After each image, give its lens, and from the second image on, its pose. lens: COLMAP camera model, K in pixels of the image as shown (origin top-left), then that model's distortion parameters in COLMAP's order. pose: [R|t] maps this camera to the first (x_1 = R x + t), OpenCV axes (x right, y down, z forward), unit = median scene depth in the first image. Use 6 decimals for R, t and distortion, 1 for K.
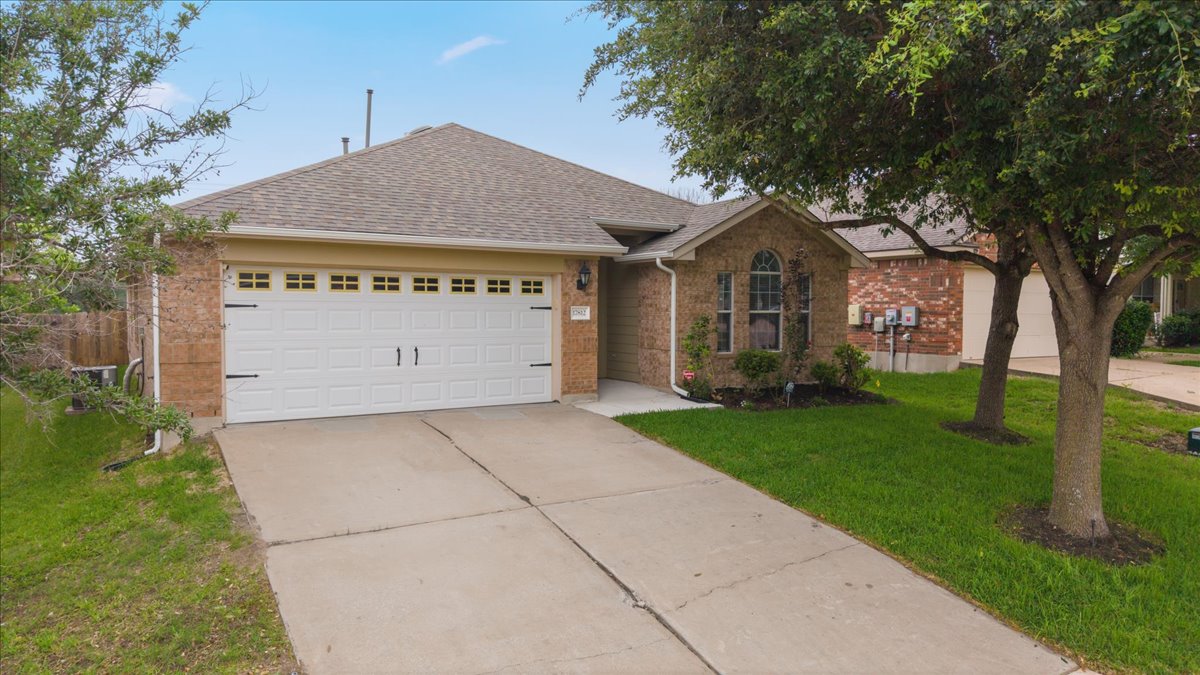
lens RADIAL K [[800.0, 0, 602.3], [0, 800.0, 373.5], [0, 0, 1]] dist [0.036669, -0.003385]
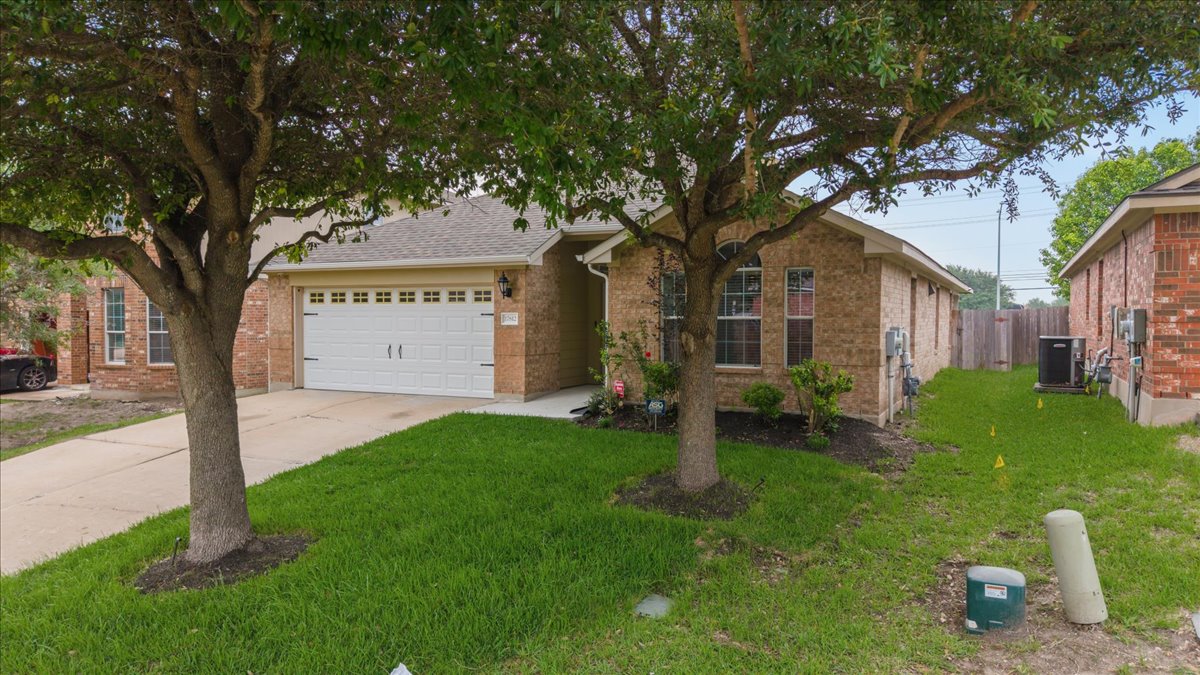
lens RADIAL K [[800.0, 0, 602.3], [0, 800.0, 373.5], [0, 0, 1]] dist [0.036669, -0.003385]
pose [[0.518543, 0.055889, -0.853223, 0.894679], [-0.068288, 0.997381, 0.023830, -0.033589], [0.852320, 0.045908, 0.521002, 0.505806]]
